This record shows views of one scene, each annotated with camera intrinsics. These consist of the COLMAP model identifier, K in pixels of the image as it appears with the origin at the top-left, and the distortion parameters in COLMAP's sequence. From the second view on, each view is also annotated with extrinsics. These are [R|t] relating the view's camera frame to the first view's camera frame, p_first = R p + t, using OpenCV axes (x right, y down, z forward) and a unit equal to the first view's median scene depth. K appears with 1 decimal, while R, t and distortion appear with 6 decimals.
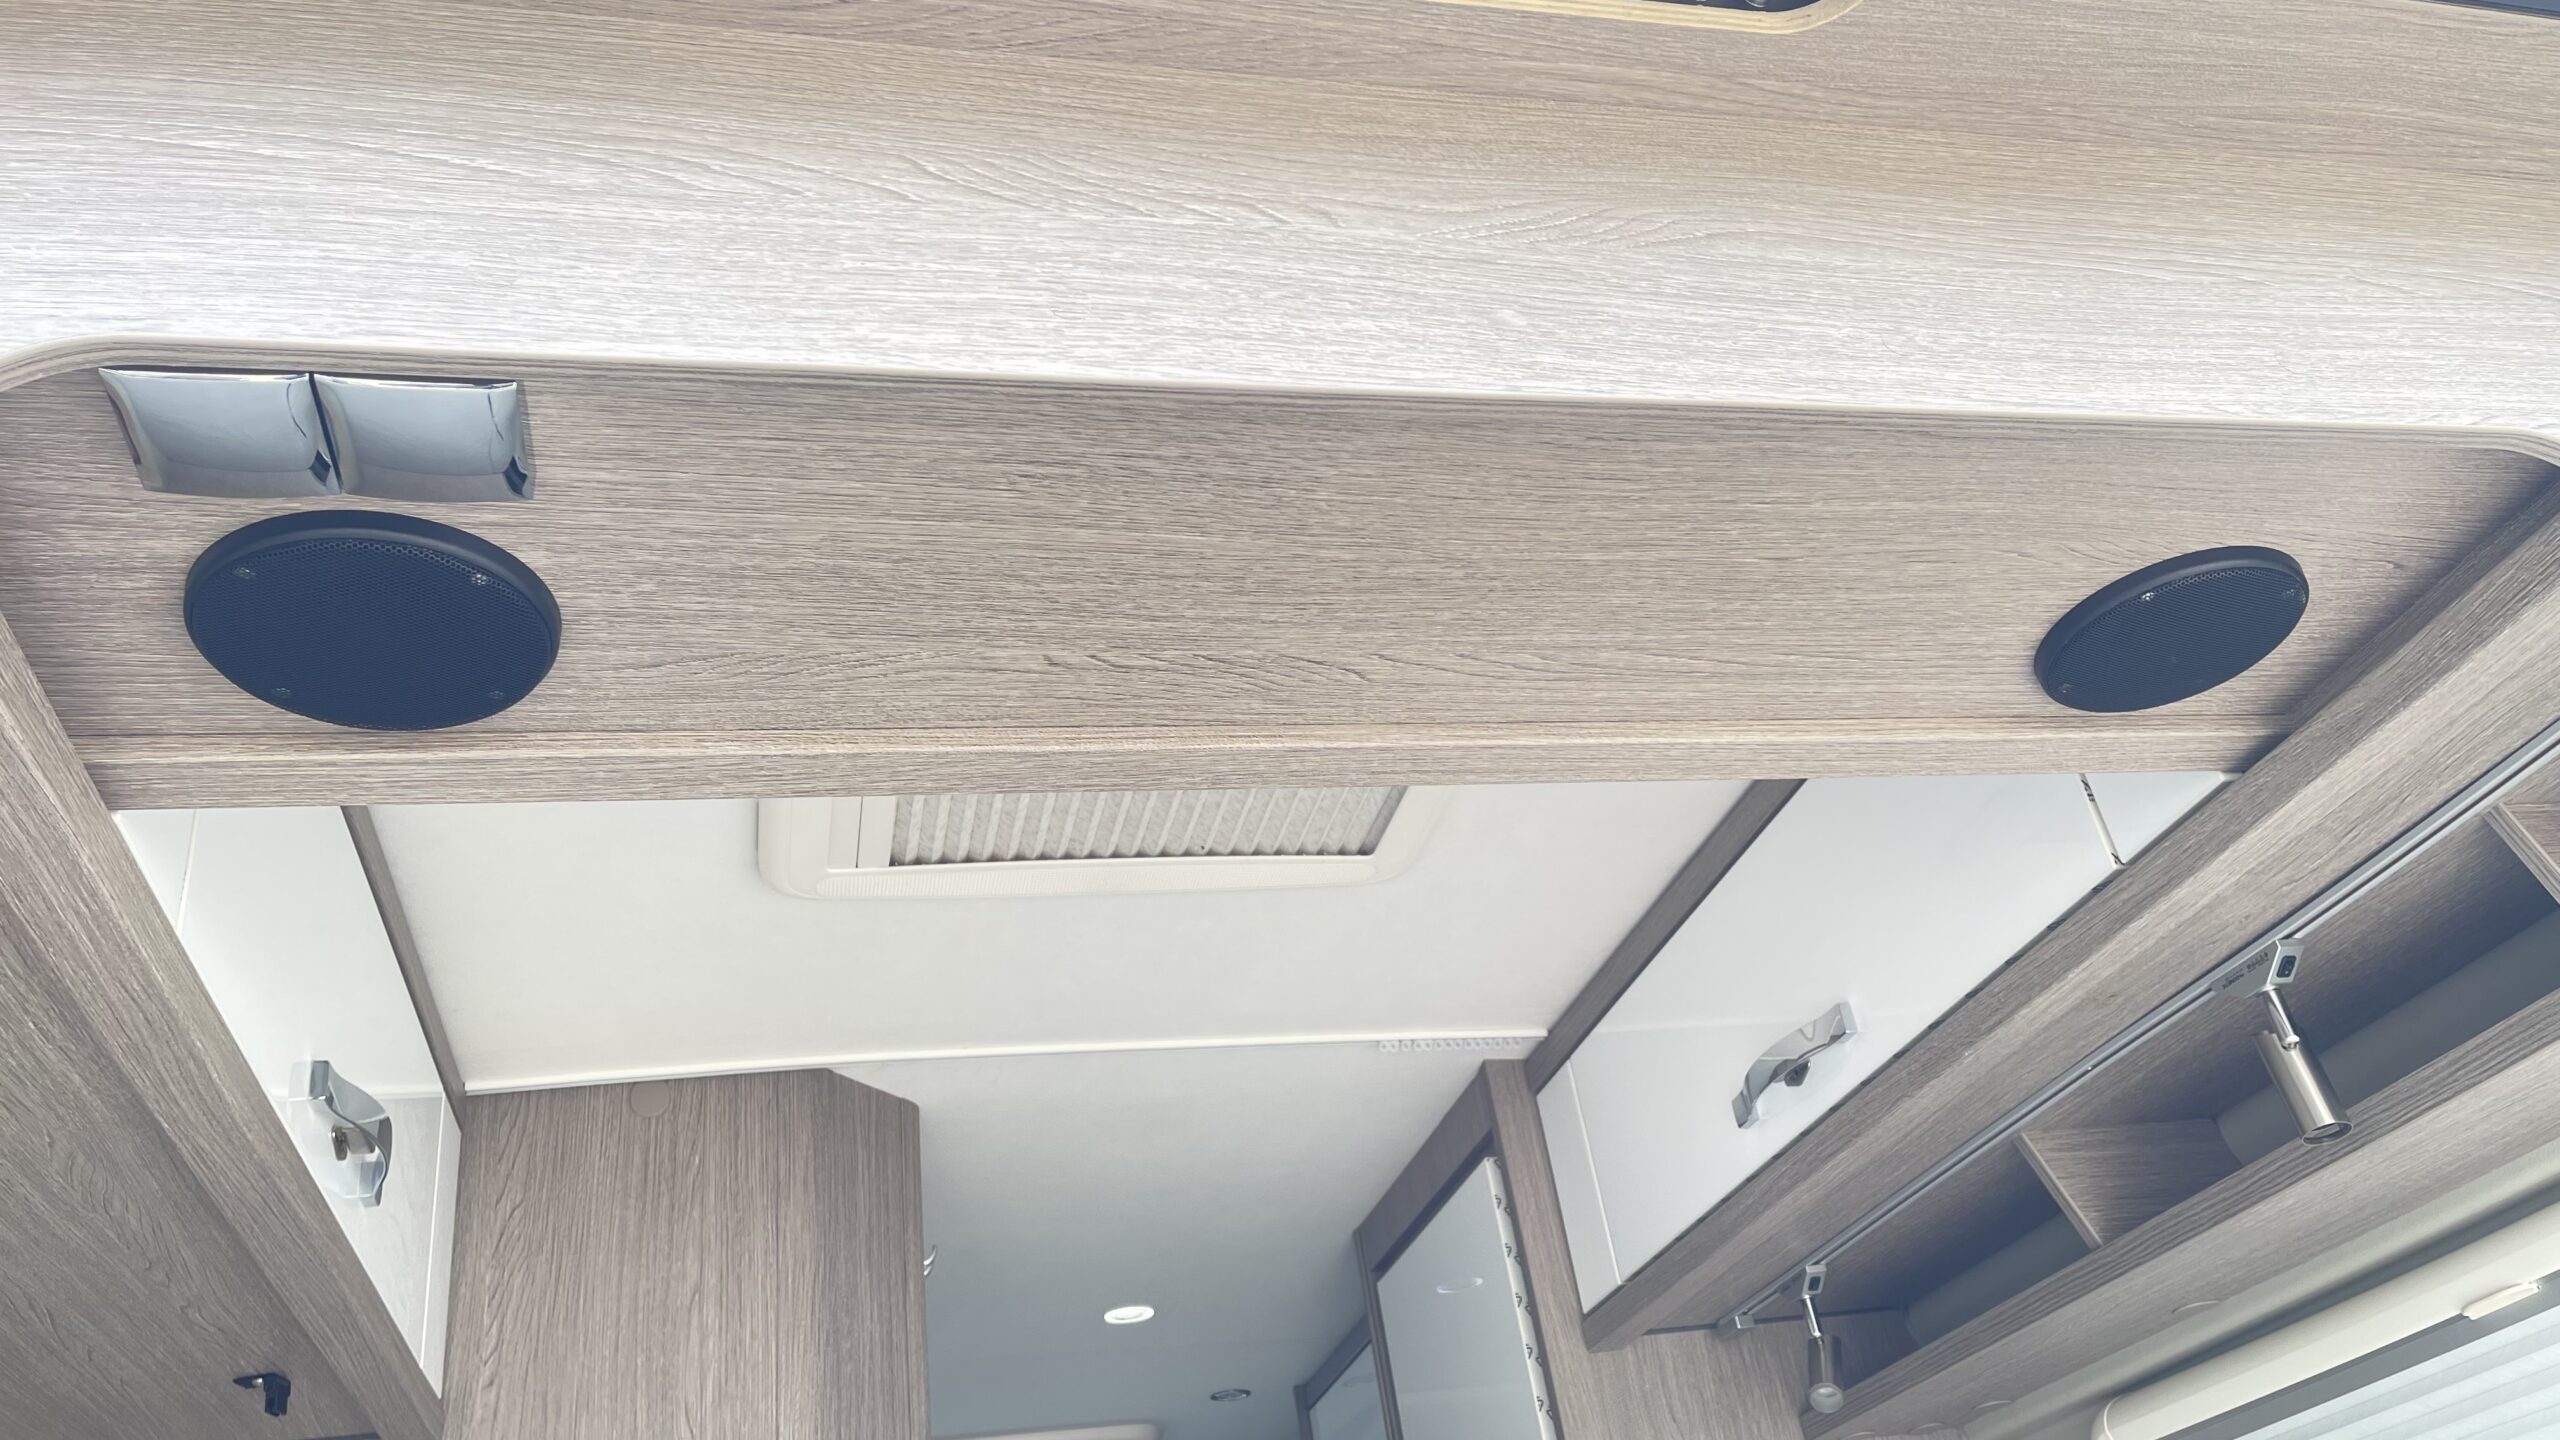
lens RADIAL K [[1917.5, 0, 1280.0], [0, 1917.5, 720.0], [0, 0, 1]] dist [-0.003045, -0.002190]
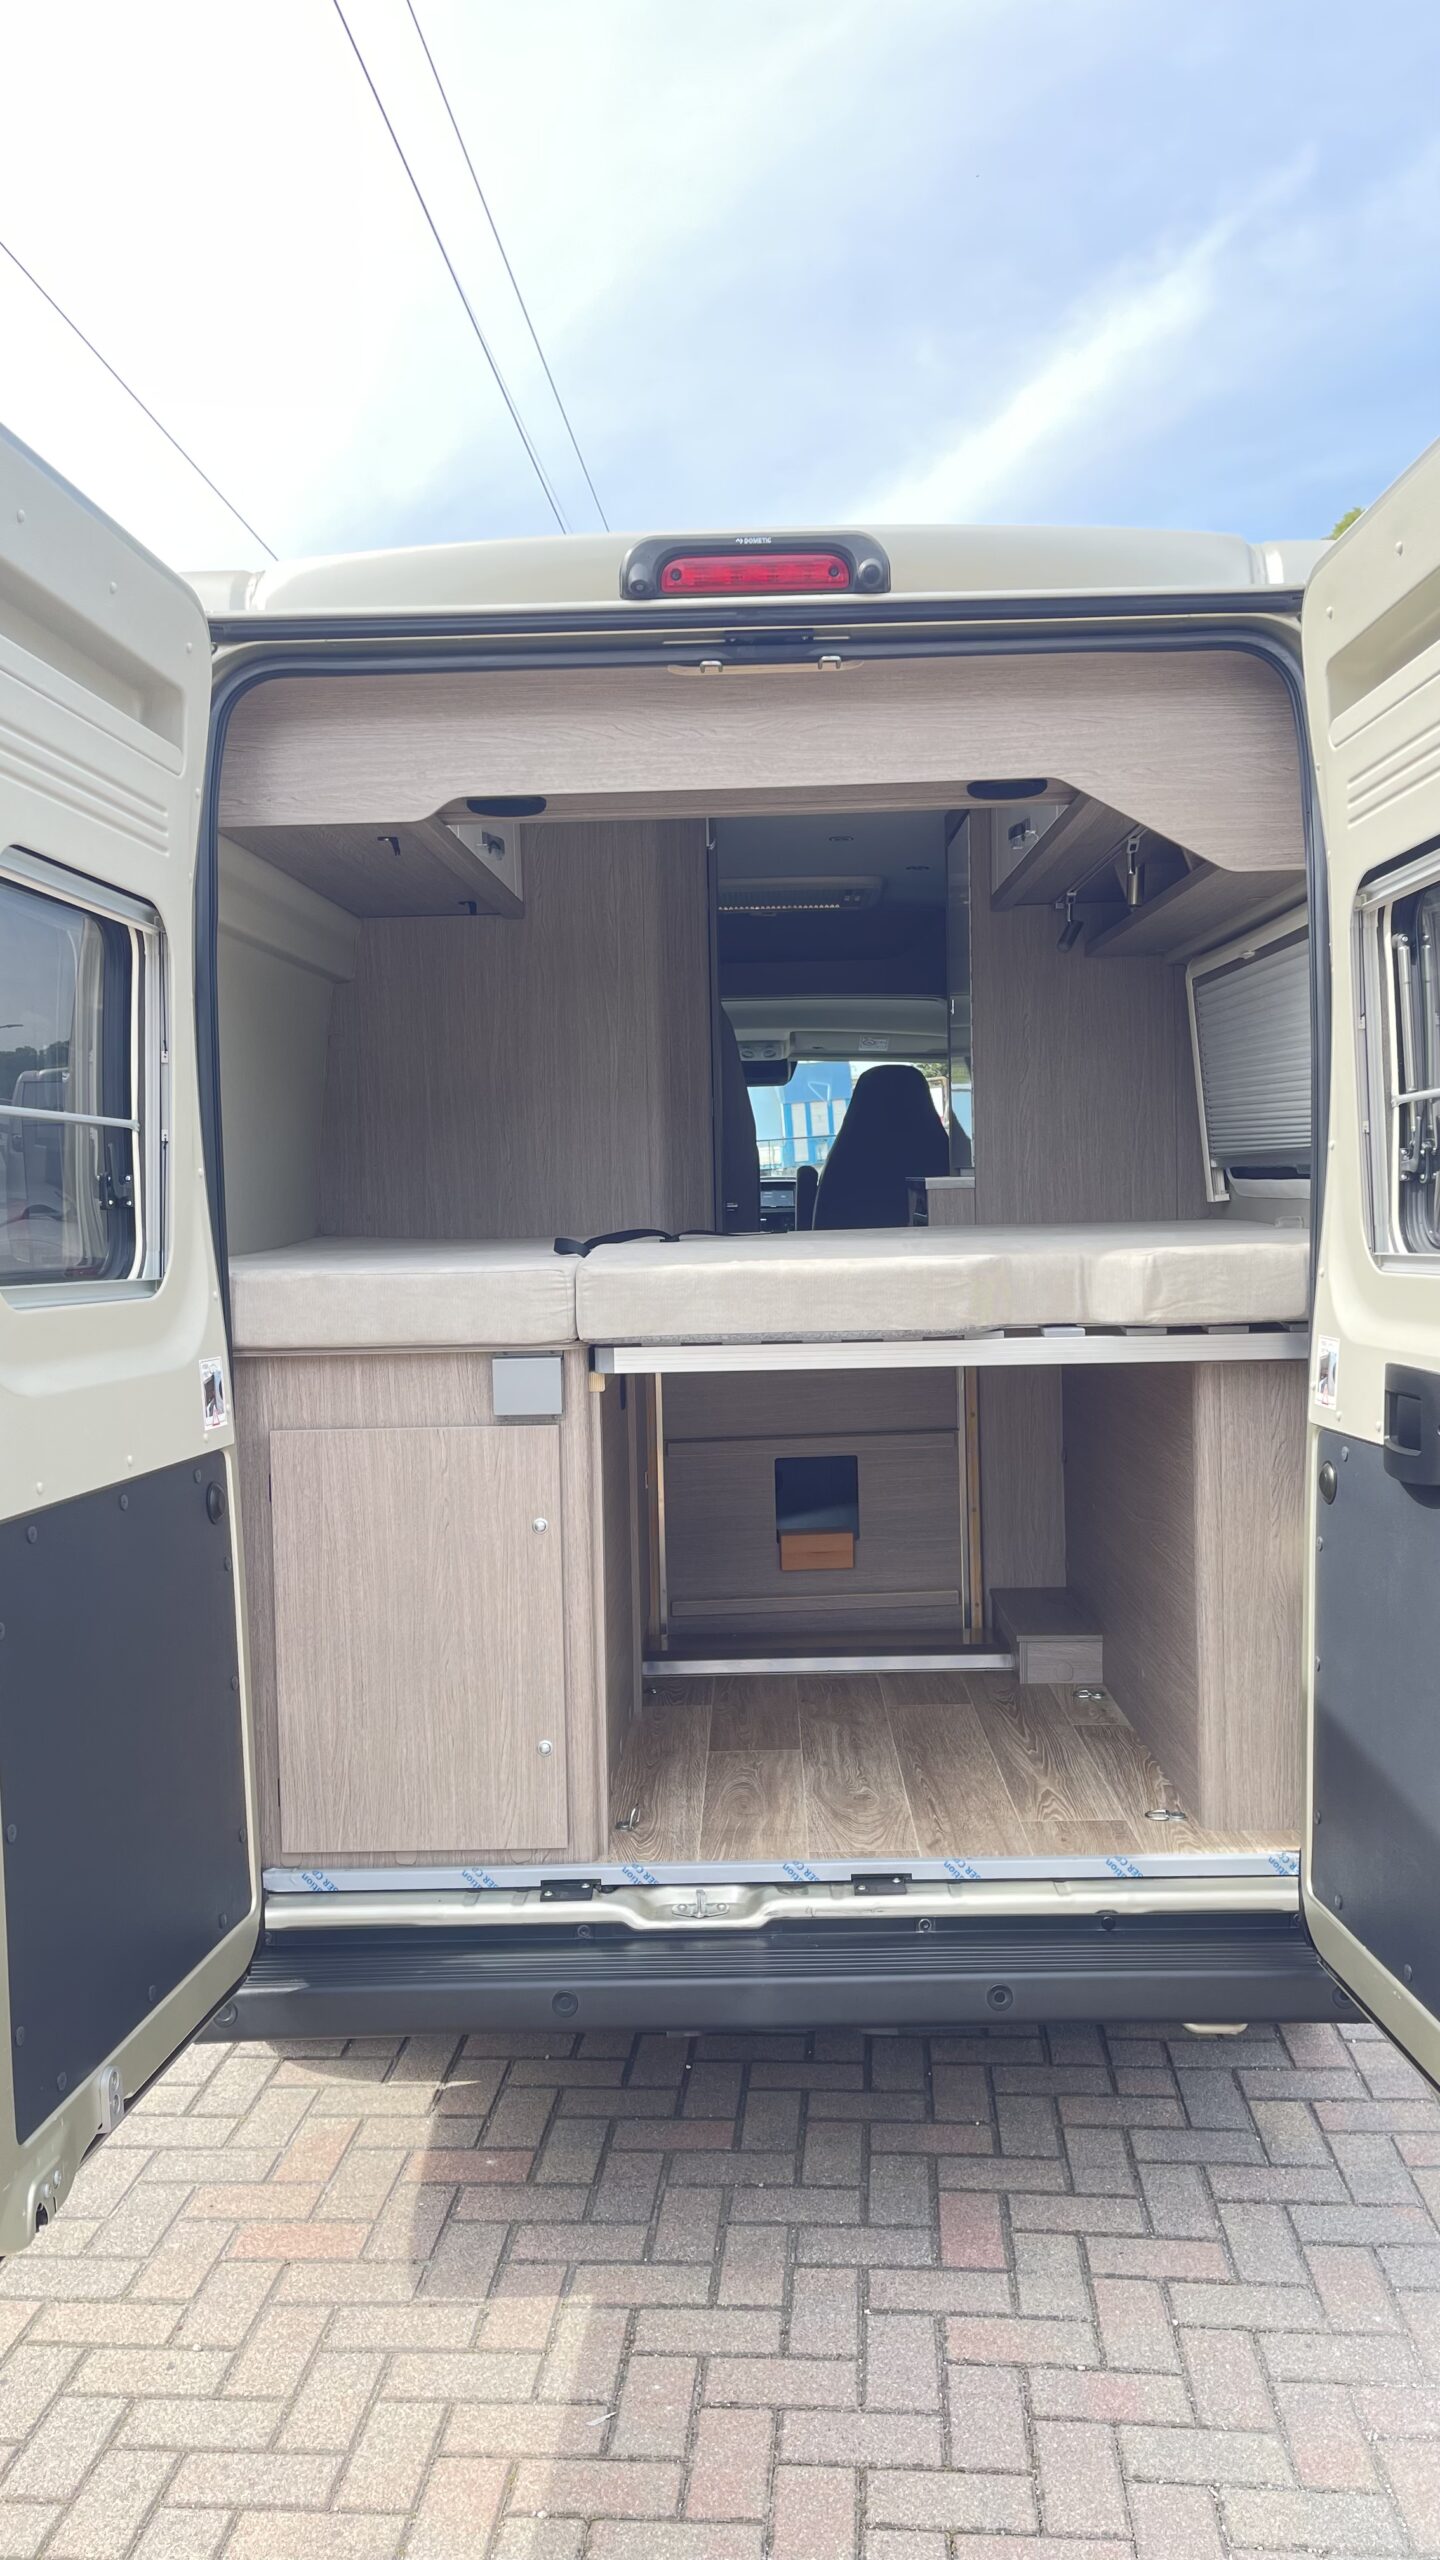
lens RADIAL K [[1917.5, 0, 720.0], [0, 1917.5, 1280.0], [0, 0, 1]] dist [-0.003045, -0.002190]
pose [[0.961273, 0.144613, -0.234607, 0.881039], [0.023586, 0.804980, 0.592833, -1.319622], [0.274585, -0.575408, 0.770395, -2.138089]]
